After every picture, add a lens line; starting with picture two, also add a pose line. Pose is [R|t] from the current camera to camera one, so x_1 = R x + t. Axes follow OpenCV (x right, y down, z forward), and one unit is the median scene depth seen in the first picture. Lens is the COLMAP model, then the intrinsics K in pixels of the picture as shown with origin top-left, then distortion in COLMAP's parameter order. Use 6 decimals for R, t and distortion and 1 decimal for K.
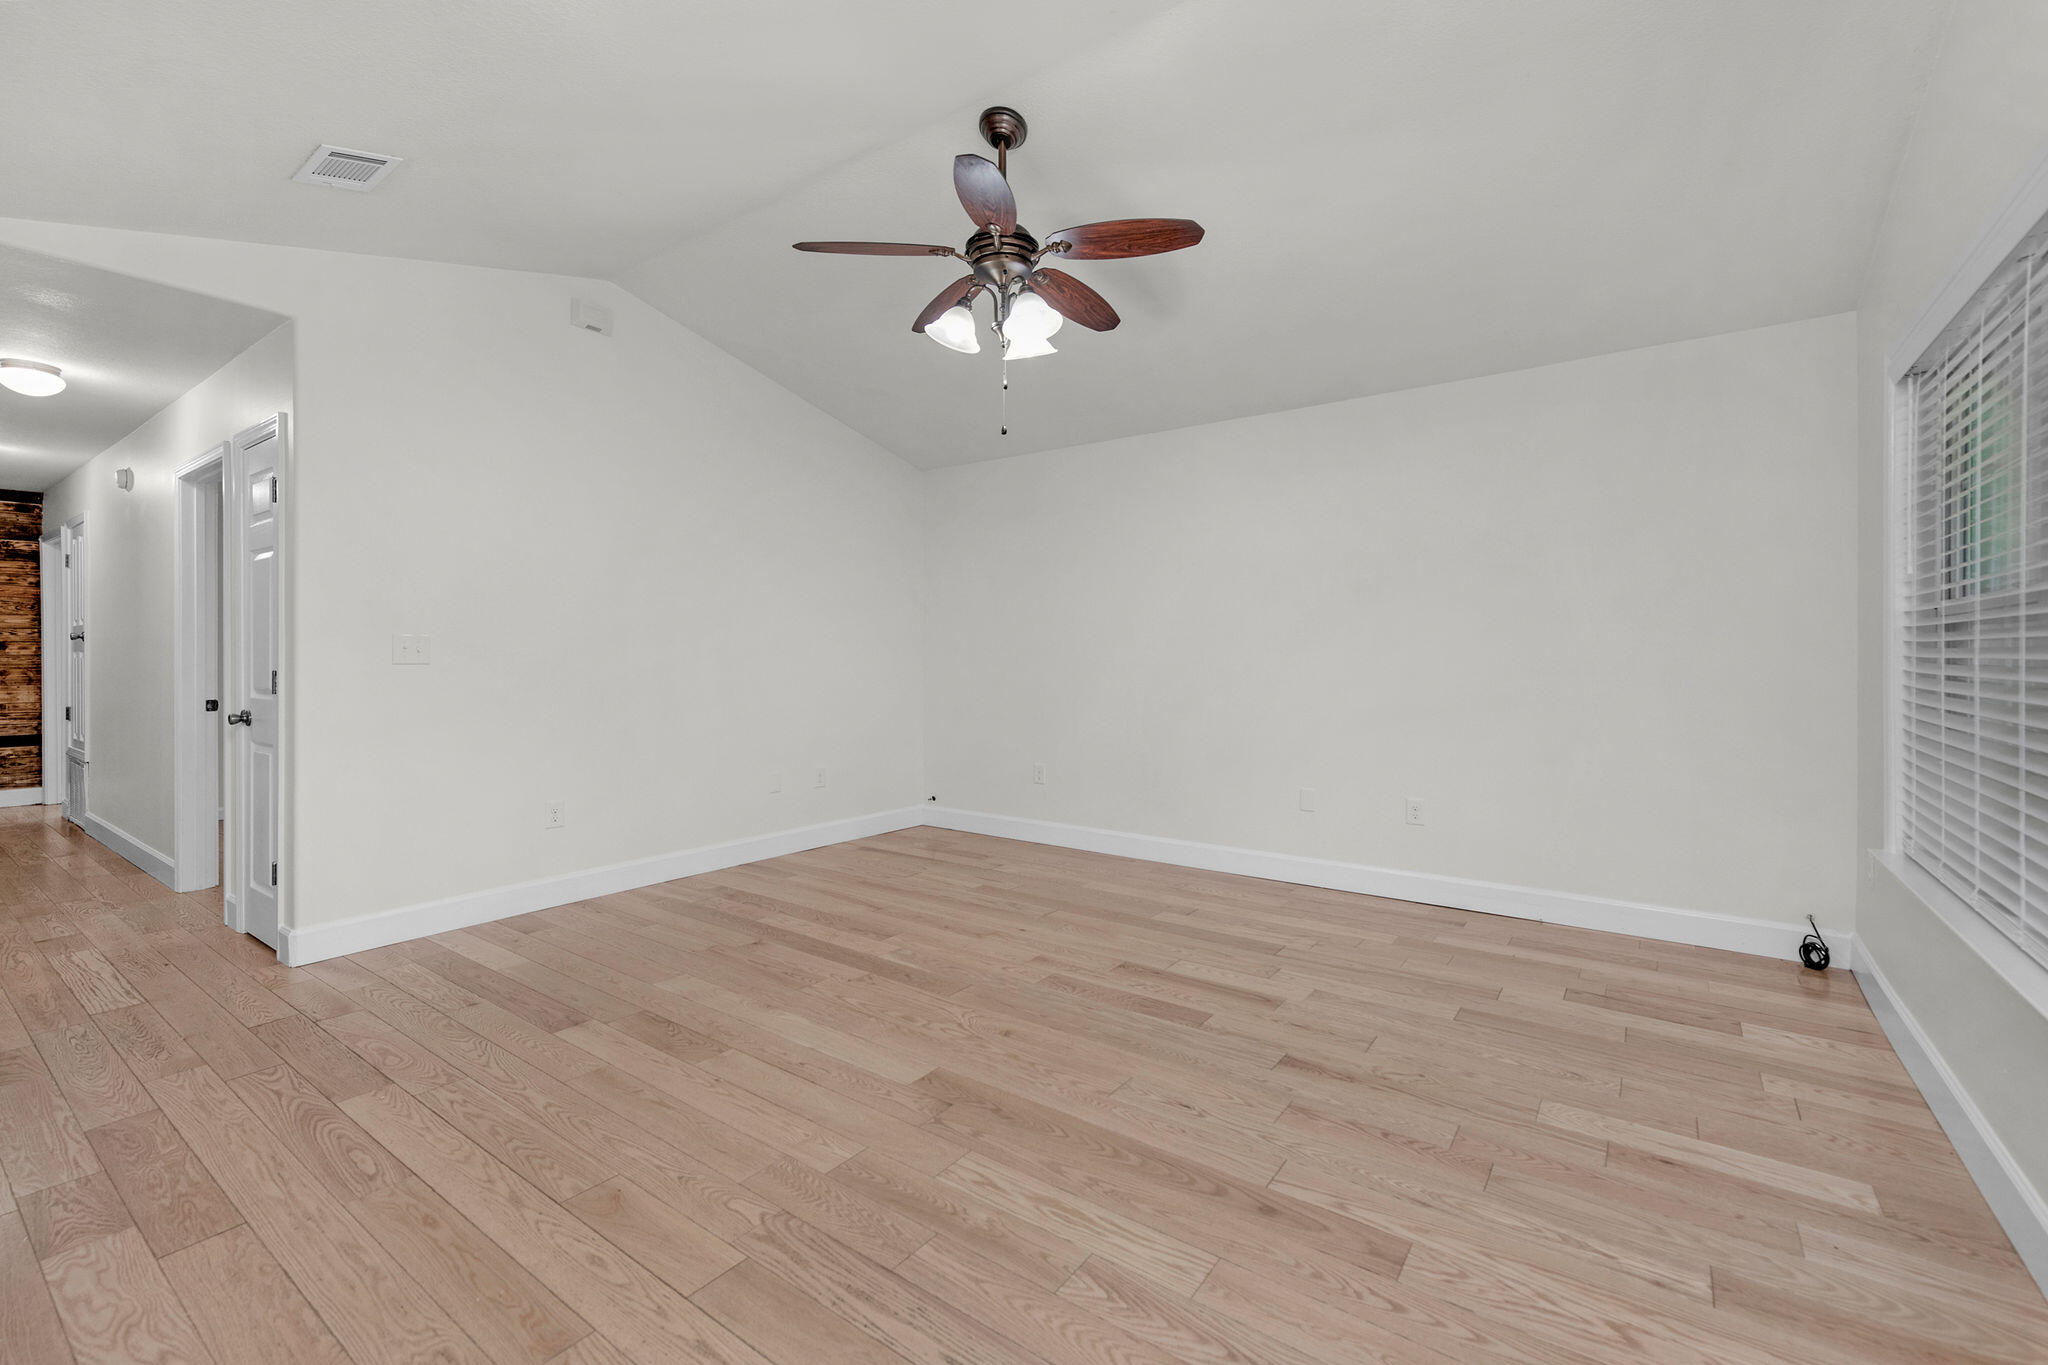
lens RADIAL K [[827.2, 0, 1053.7], [0, 827.2, 655.9], [0, 0, 1]] dist [0.006625, 0.000321]
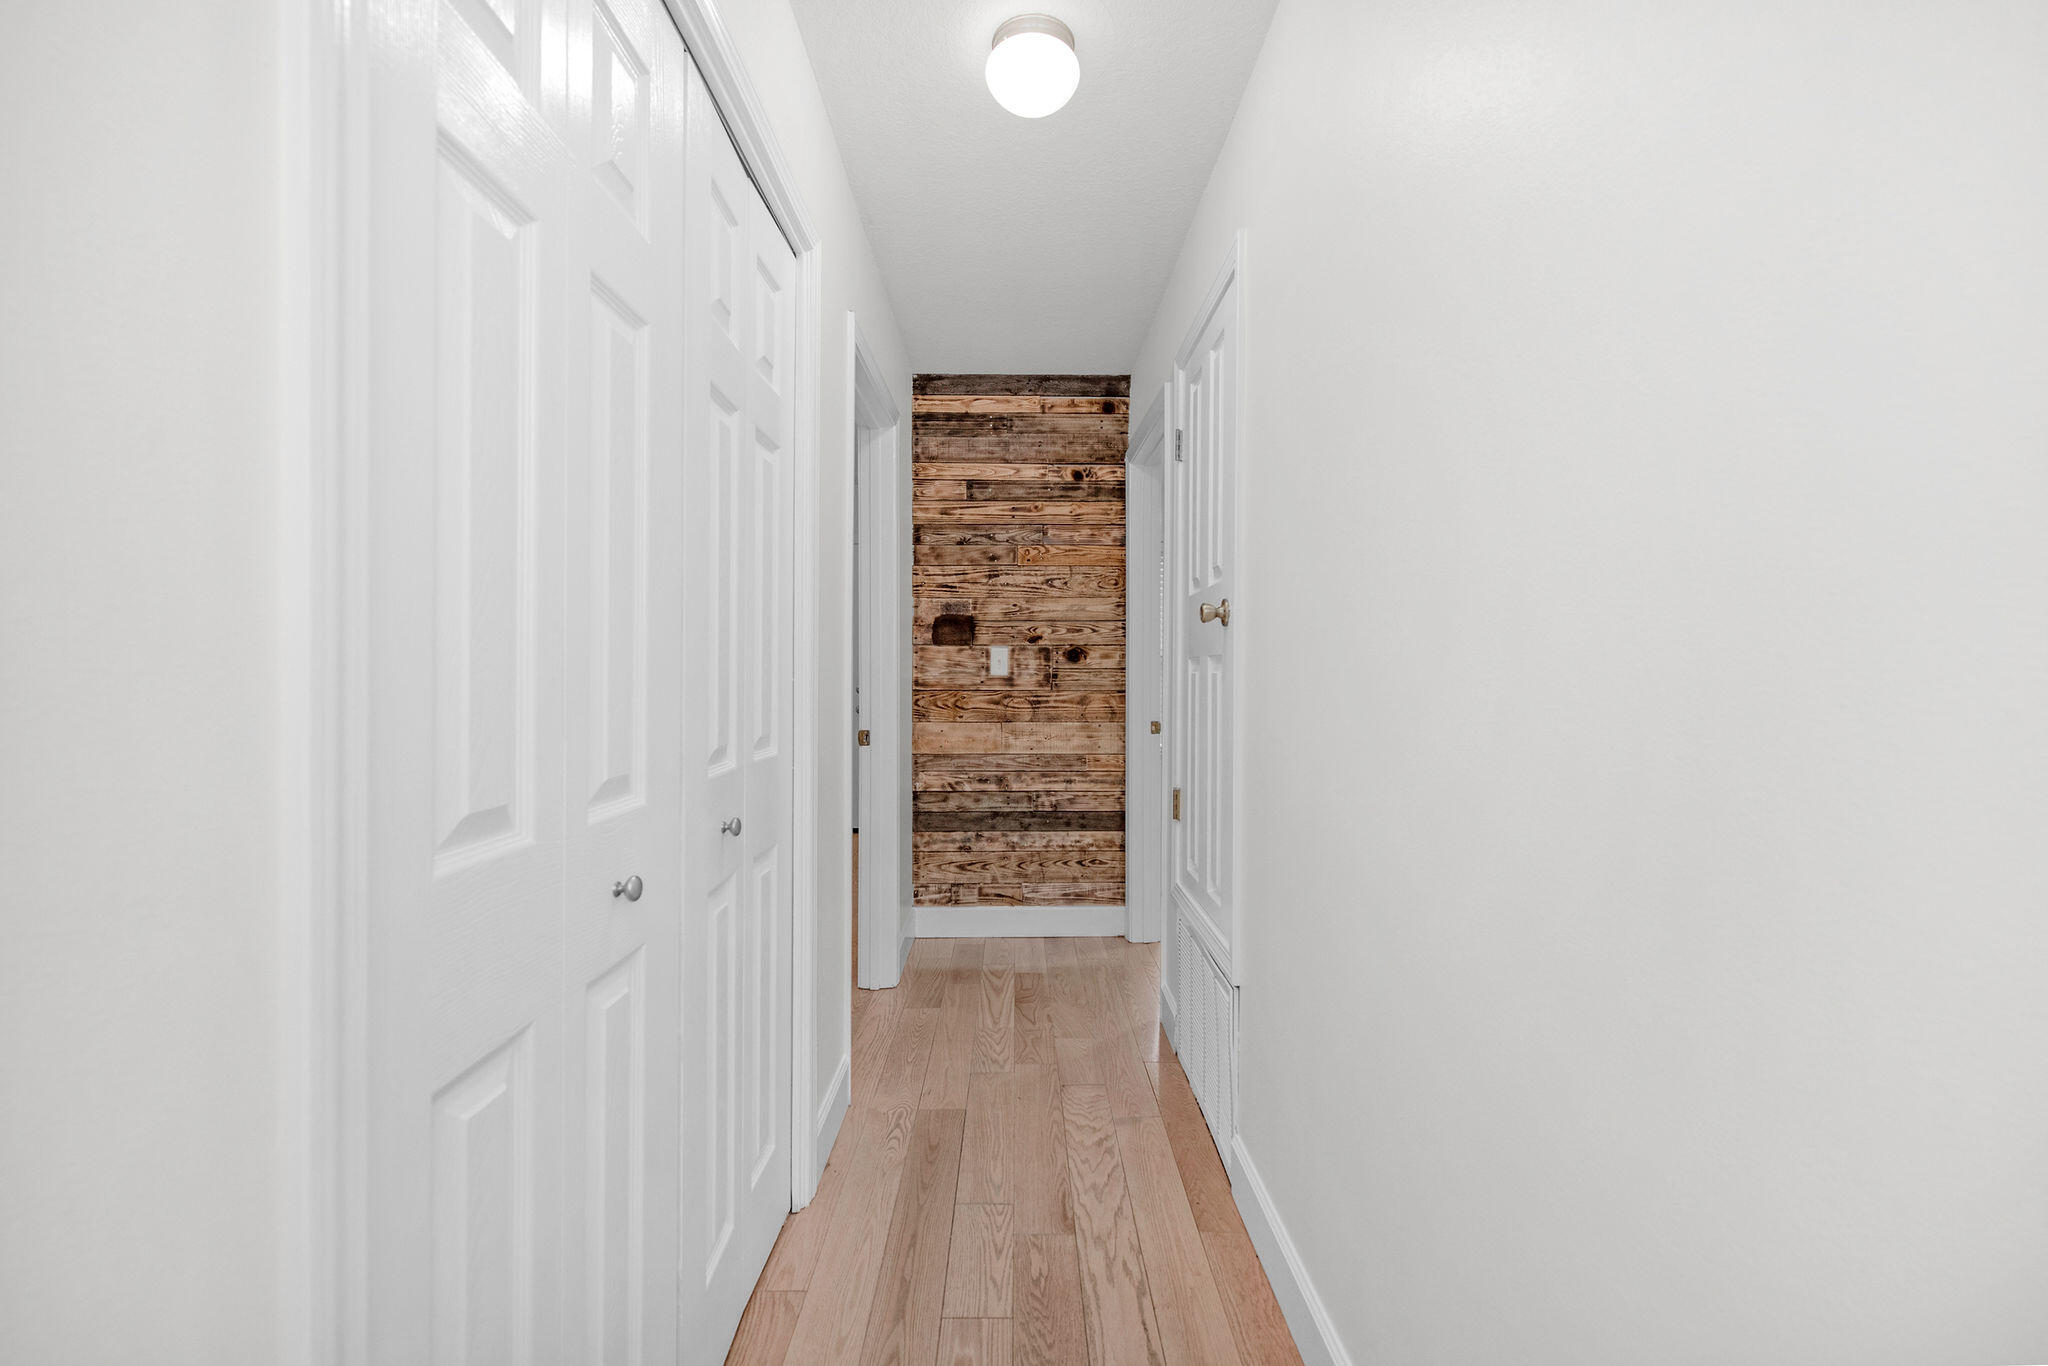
lens RADIAL K [[857.0, 0, 1025.6], [0, 857.0, 674.3], [0, 0, 1]] dist [0.000471, 0.000002]
pose [[0.574142, 0.010657, -0.818686, -0.789107], [-0.007220, 0.999942, 0.007953, -0.001331], [0.818724, 0.001344, 0.574186, 0.623020]]
